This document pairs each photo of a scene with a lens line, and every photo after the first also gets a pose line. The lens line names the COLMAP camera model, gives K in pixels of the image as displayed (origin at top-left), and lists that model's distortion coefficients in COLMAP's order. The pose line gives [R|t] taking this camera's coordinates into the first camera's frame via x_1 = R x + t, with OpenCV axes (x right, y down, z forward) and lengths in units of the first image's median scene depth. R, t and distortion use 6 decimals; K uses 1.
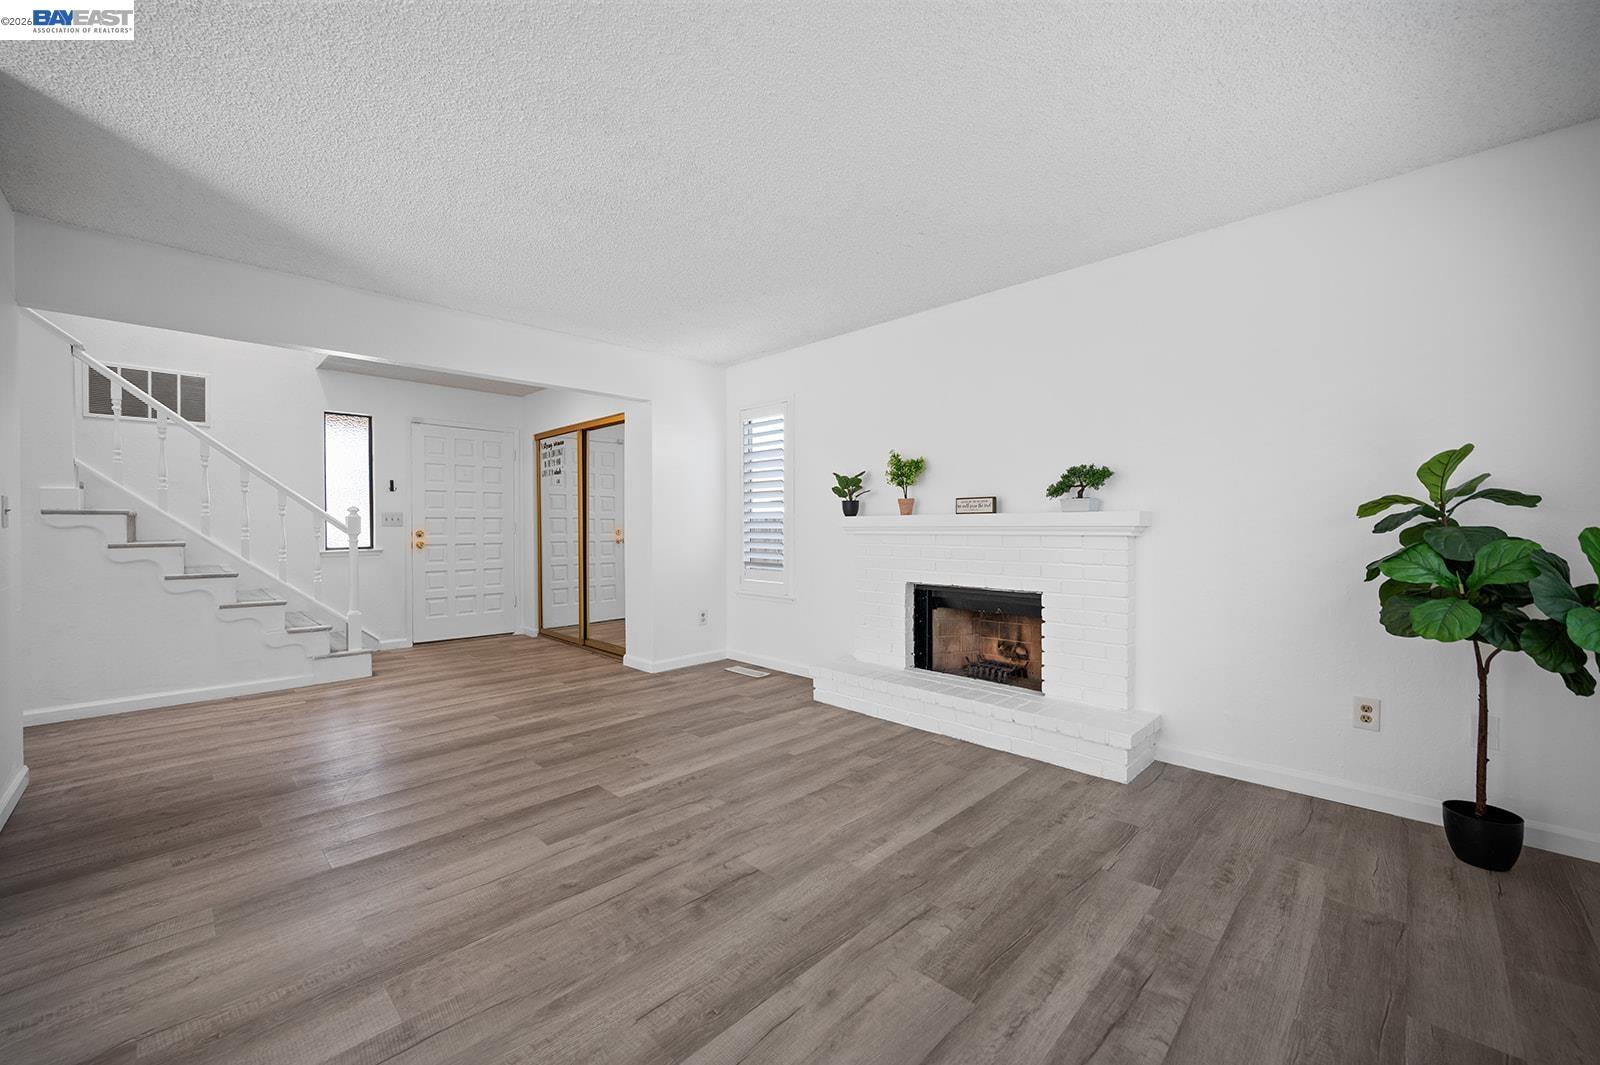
lens RADIAL K [[626.6, 0, 800.0], [0, 626.6, 540.4], [0, 0, 1]] dist [-0.000846, -0.000044]
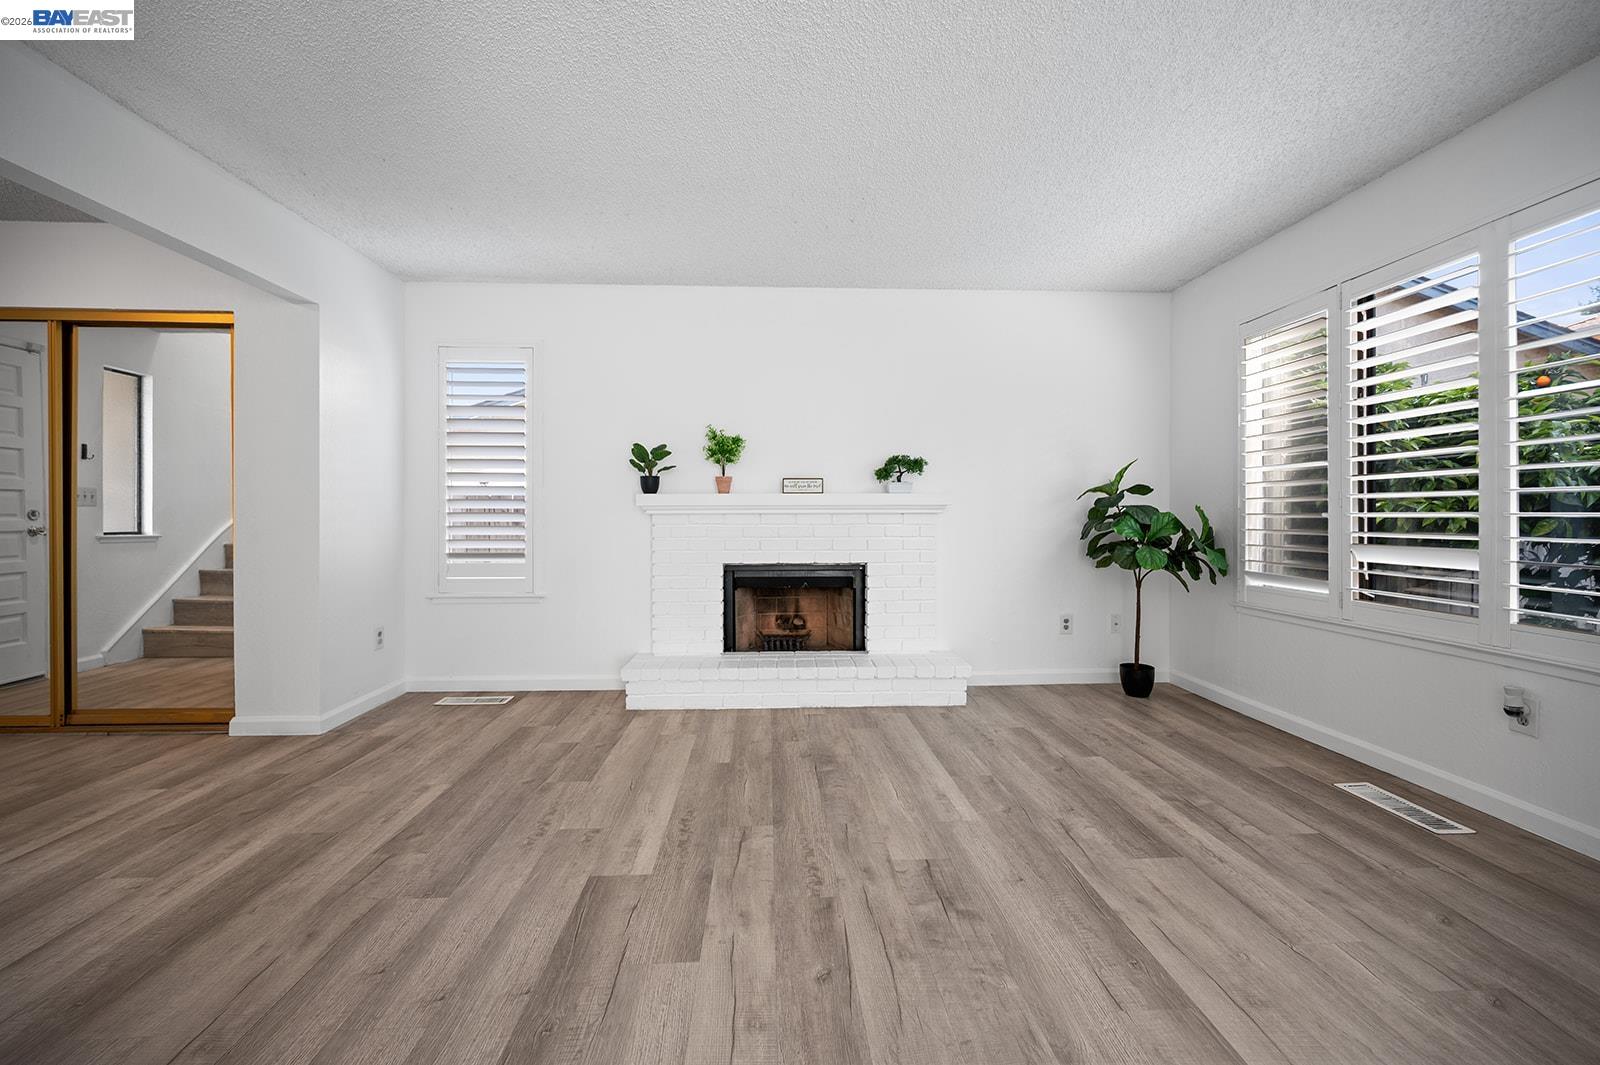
lens RADIAL K [[634.8, 0, 799.1], [0, 634.8, 527.4], [0, 0, 1]] dist [-0.002451, -0.000165]
pose [[0.679194, -0.011801, 0.733864, -0.570843], [0.016409, 0.999865, 0.000892, 0.015048], [-0.733775, 0.011436, 0.679296, 0.313365]]
